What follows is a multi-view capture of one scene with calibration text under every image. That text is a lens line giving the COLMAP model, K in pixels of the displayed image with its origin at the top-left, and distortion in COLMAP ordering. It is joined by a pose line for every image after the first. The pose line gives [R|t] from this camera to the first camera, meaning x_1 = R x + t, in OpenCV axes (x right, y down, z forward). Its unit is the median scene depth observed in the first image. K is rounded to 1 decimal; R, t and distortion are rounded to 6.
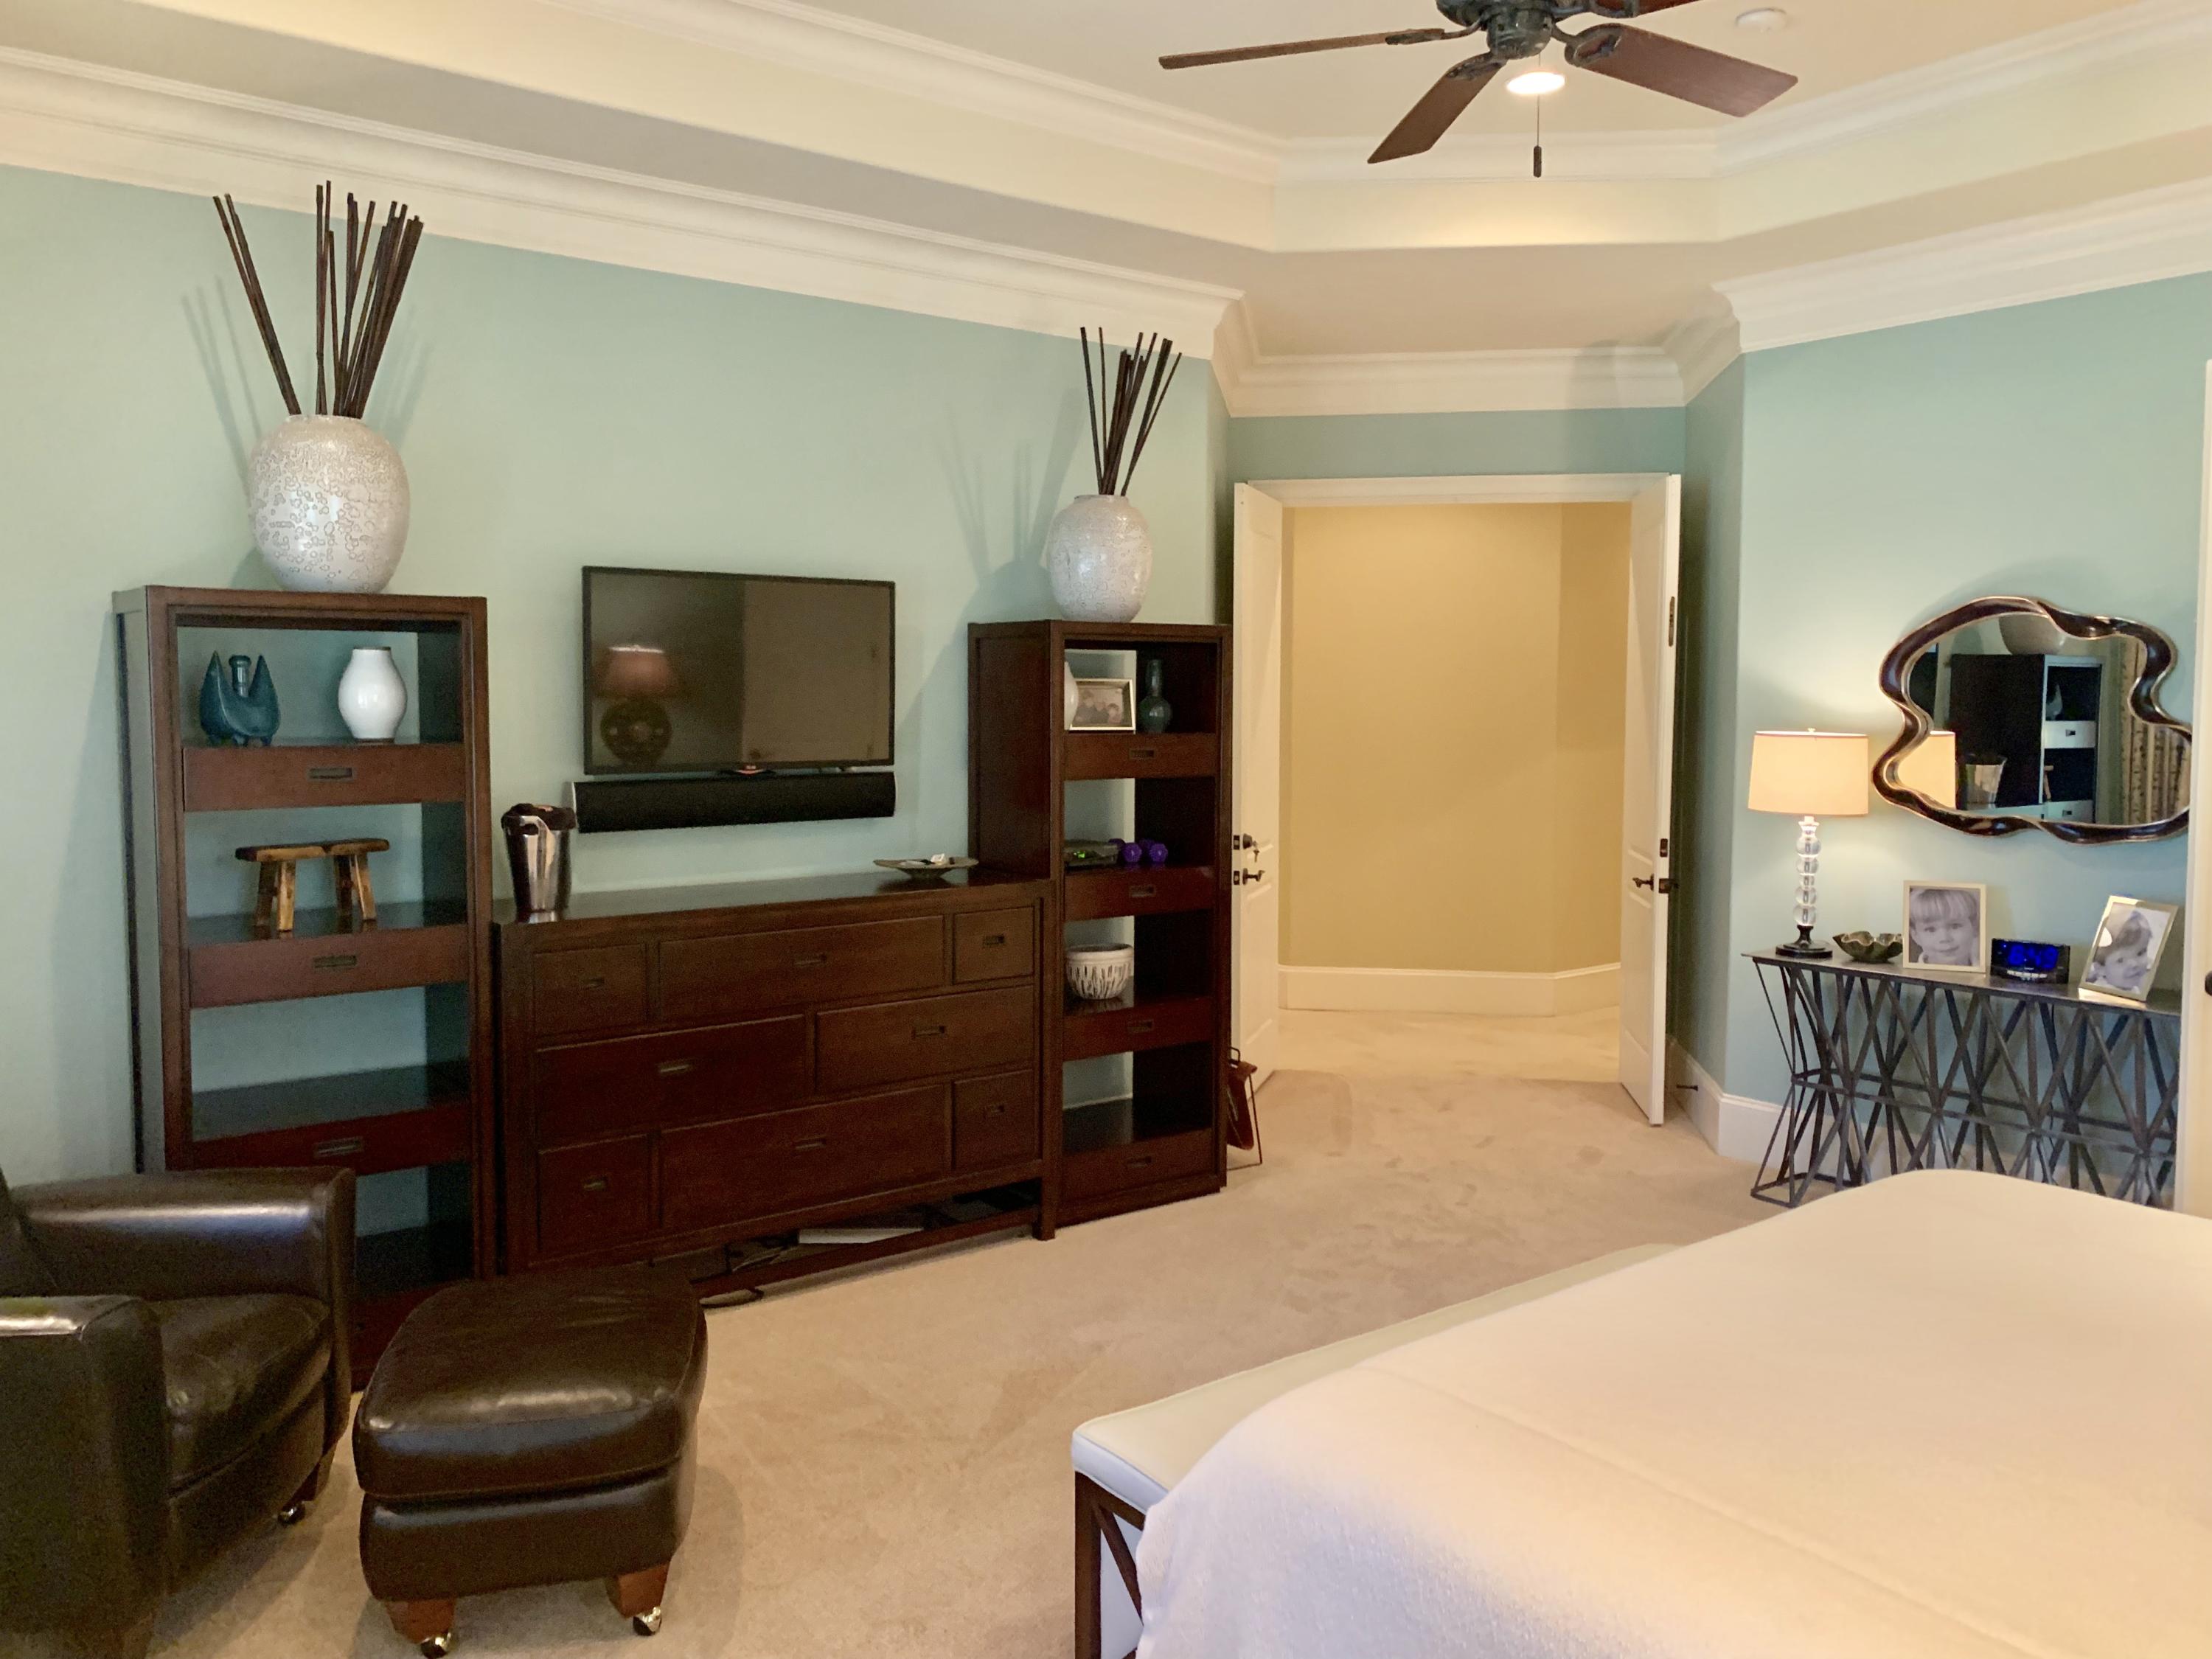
lens RADIAL K [[1649.6, 0, 1106.5], [0, 1649.6, 811.7], [0, 0, 1]] dist [0.021384, -0.036236]
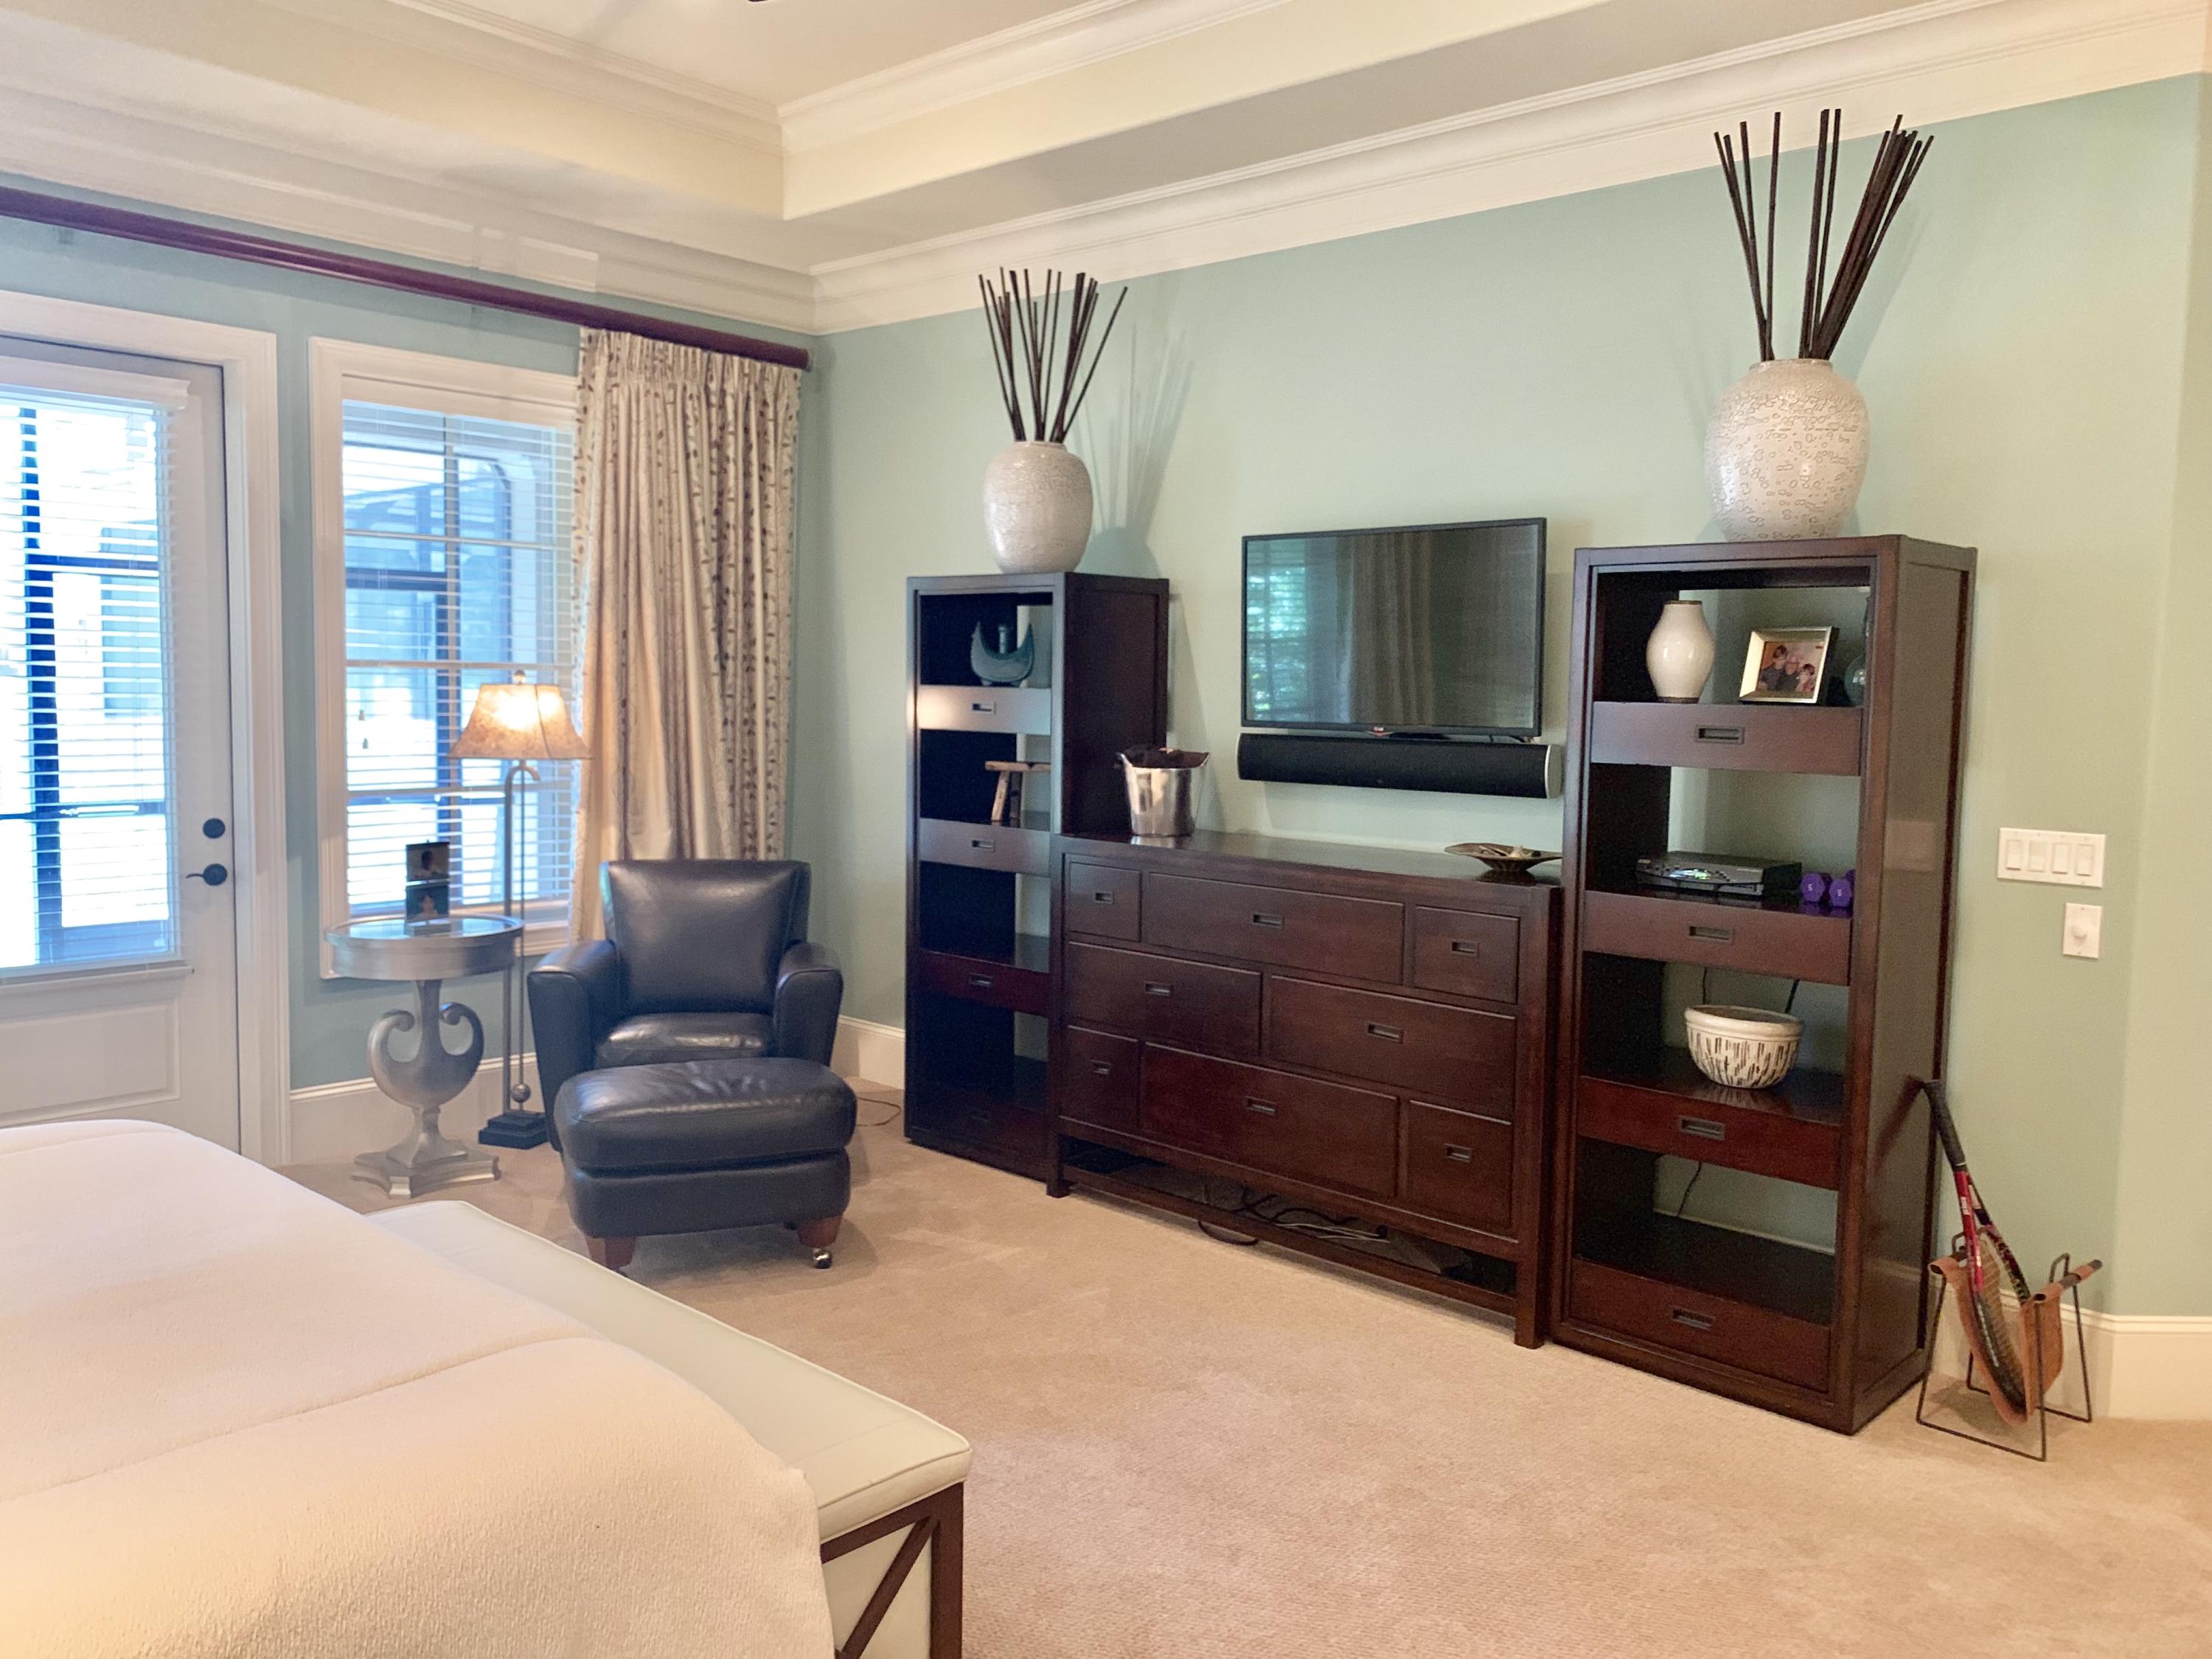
lens RADIAL K [[1745.5, 0, 1101.8], [0, 1745.5, 776.1], [0, 0, 1]] dist [0.001167, -0.005166]
pose [[0.167895, 0.065737, -0.983611, 0.691294], [-0.077515, 0.995565, 0.053305, -0.036495], [0.982753, 0.067295, 0.172246, 0.608604]]
